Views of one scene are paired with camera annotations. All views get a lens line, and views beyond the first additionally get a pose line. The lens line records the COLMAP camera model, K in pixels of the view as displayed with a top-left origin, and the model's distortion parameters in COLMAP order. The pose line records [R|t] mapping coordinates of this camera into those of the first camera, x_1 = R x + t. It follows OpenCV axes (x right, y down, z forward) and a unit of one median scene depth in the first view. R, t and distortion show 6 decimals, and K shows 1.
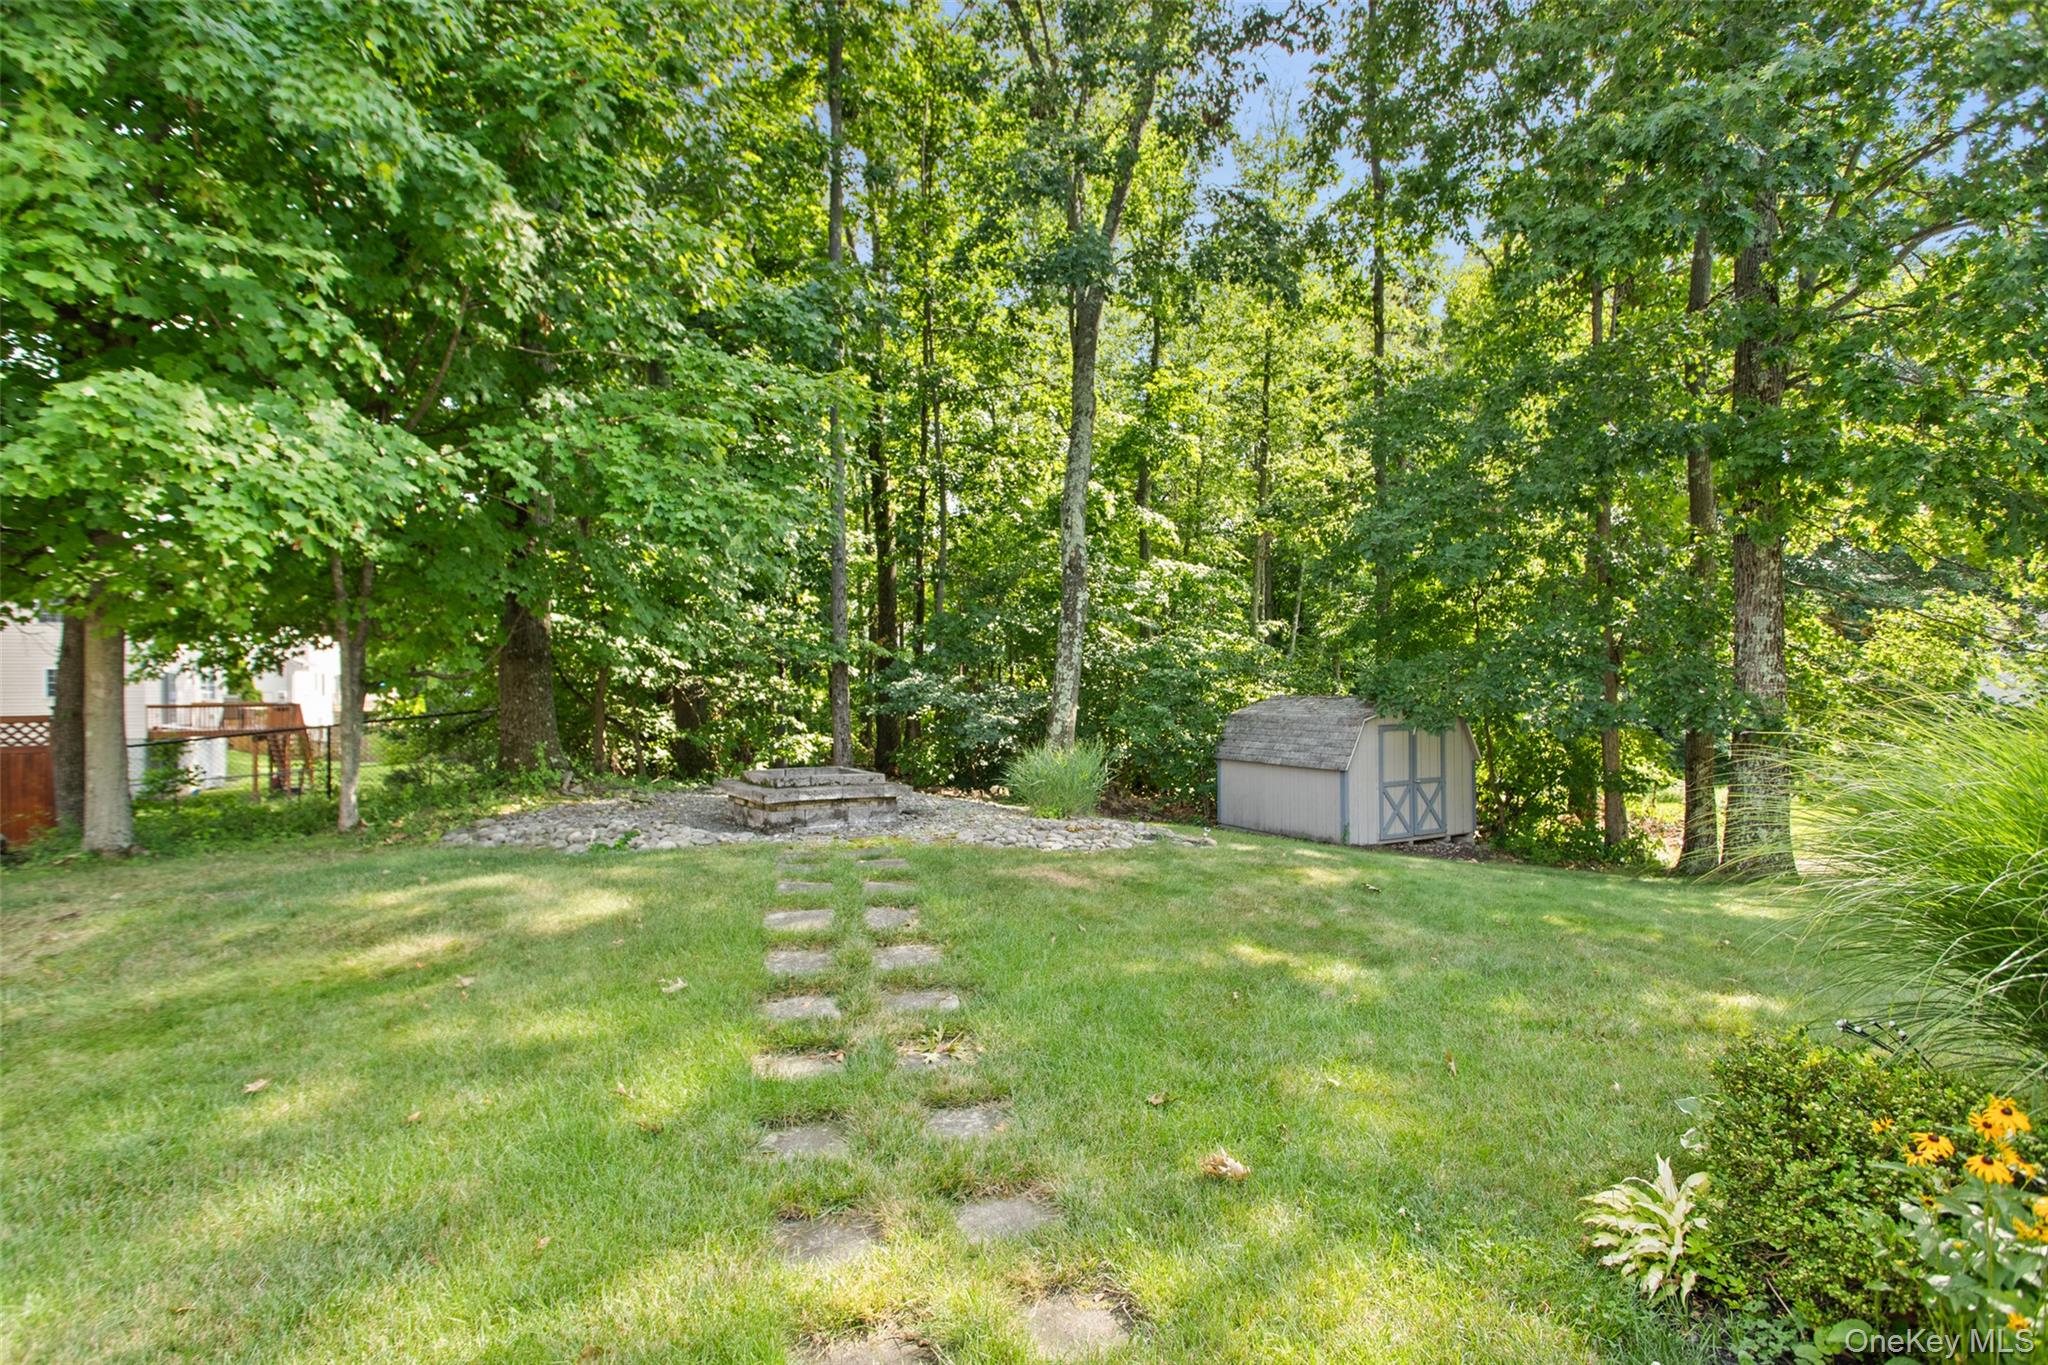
lens RADIAL K [[967.2, 0, 1015.9], [0, 967.2, 687.8], [0, 0, 1]] dist [0.006657, 0.001427]
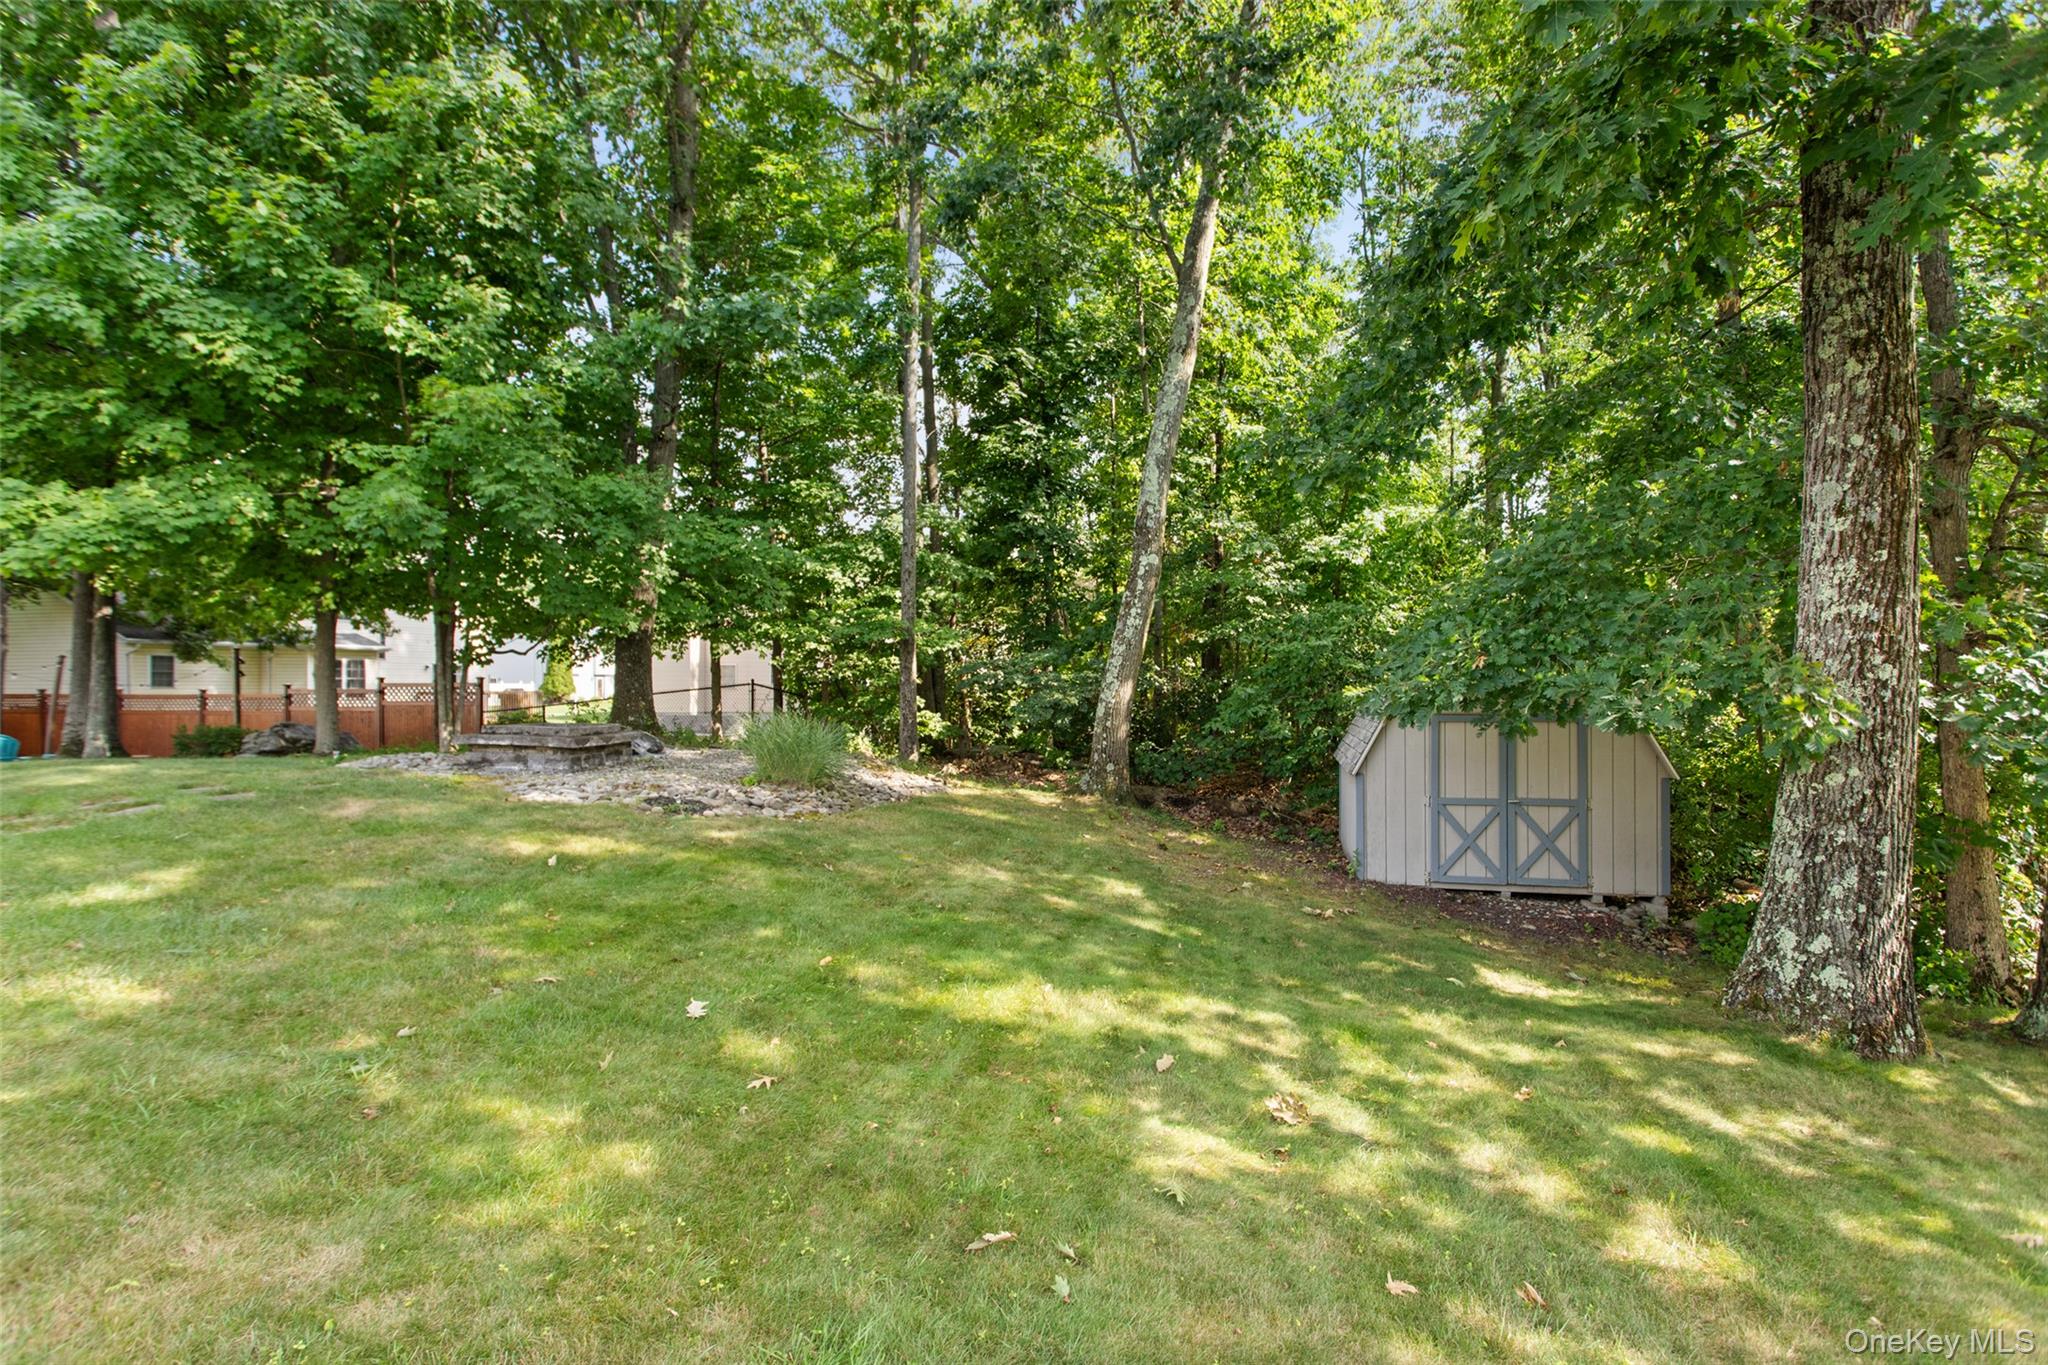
lens RADIAL K [[967.2, 0, 1017.8], [0, 967.2, 679.7], [0, 0, 1]] dist [0.006657, 0.001427]
pose [[0.707365, -0.002442, -0.706844, 0.825412], [0.000637, 0.999996, -0.002817, 0.022186], [0.706848, 0.001542, 0.707364, 0.395948]]
